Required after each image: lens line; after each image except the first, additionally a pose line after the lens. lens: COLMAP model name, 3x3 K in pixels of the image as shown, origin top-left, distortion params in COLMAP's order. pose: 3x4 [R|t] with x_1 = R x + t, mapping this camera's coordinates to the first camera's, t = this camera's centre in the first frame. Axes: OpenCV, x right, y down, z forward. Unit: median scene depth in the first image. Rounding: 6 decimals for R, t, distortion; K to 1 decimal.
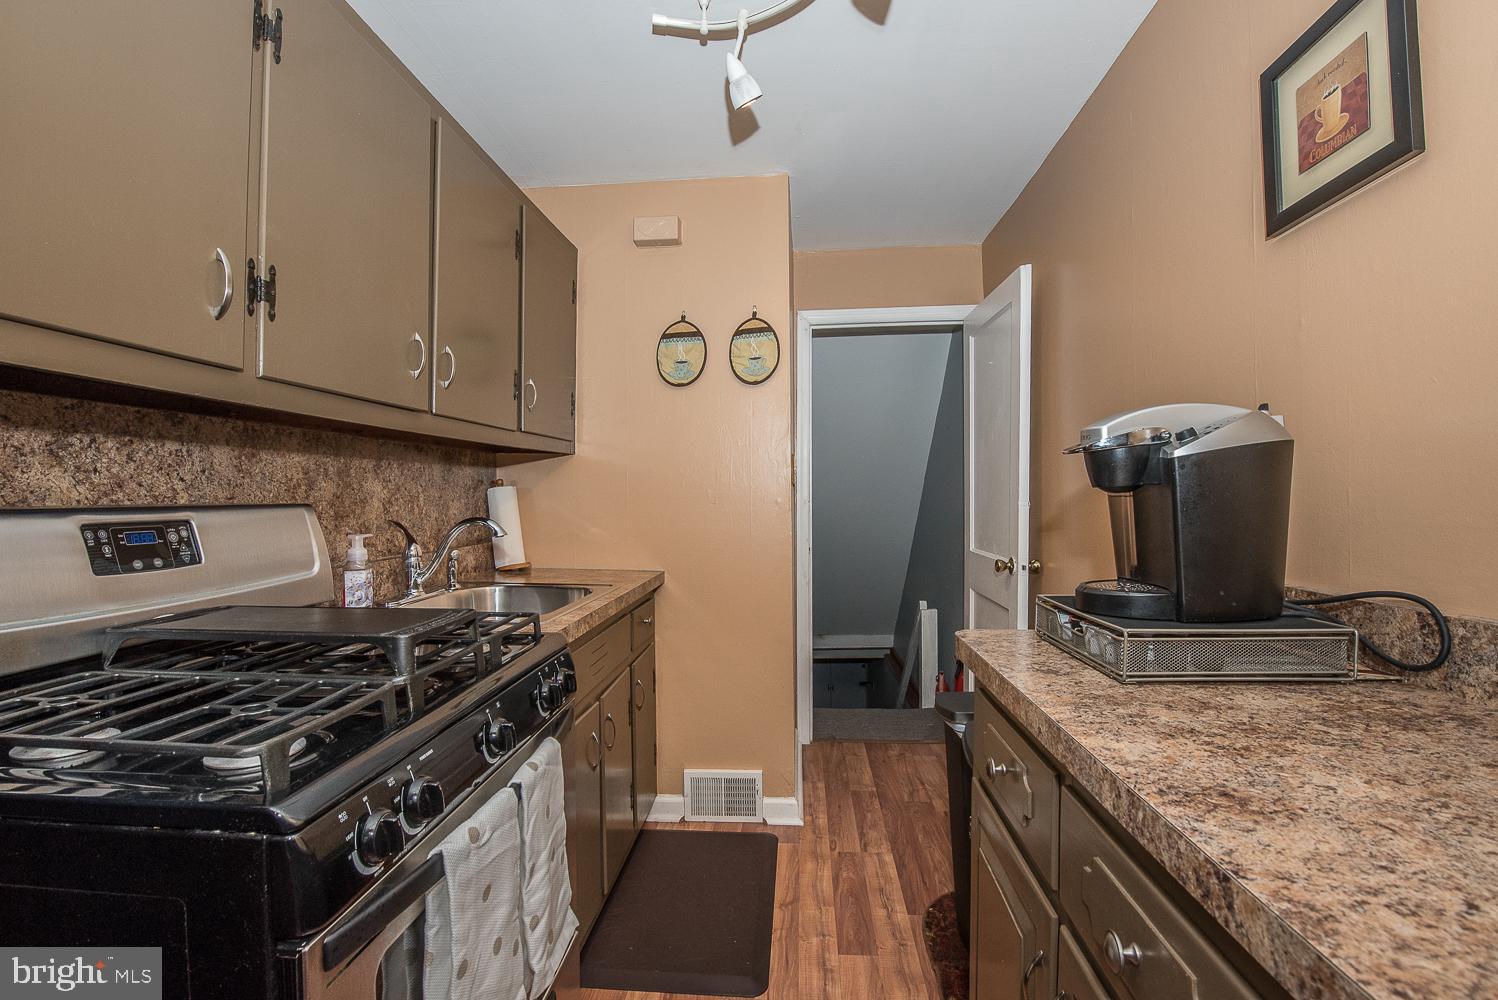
lens RADIAL K [[659.9, 0, 748.7], [0, 659.9, 498.4], [0, 0, 1]] dist [-0.017951, -0.001257]
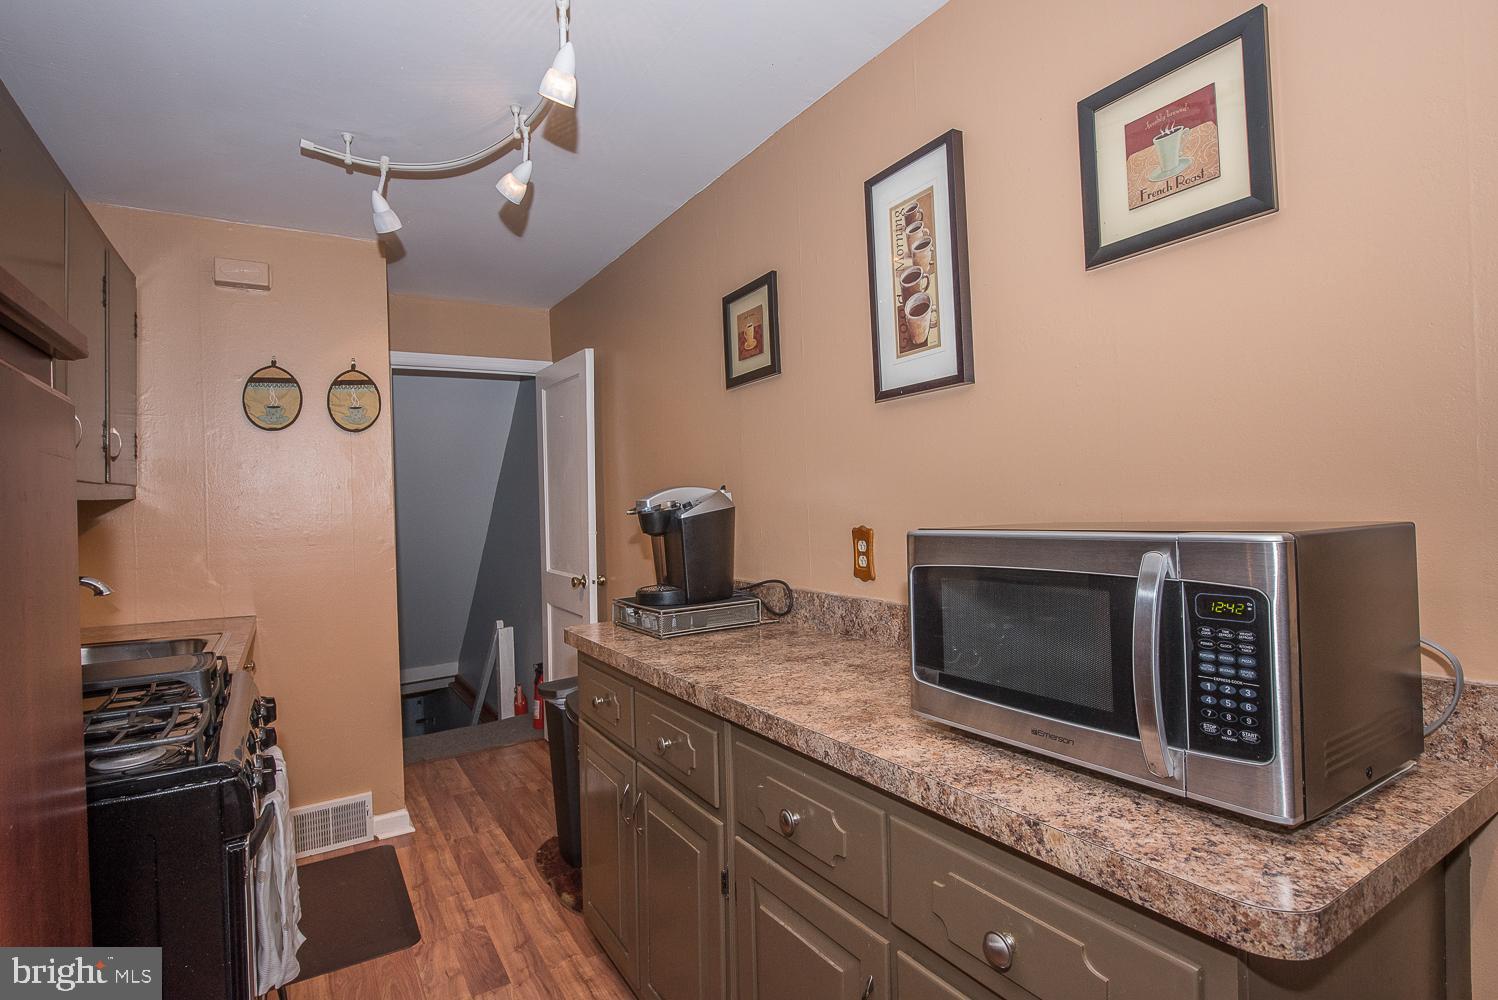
lens RADIAL K [[724.5, 0, 748.4], [0, 724.5, 503.0], [0, 0, 1]] dist [-0.014449, -0.001280]
pose [[0.803655, -0.019675, 0.594770, -0.246184], [0.025985, 0.999660, -0.002042, -0.053703], [-0.594527, 0.017096, 0.803894, -0.446861]]
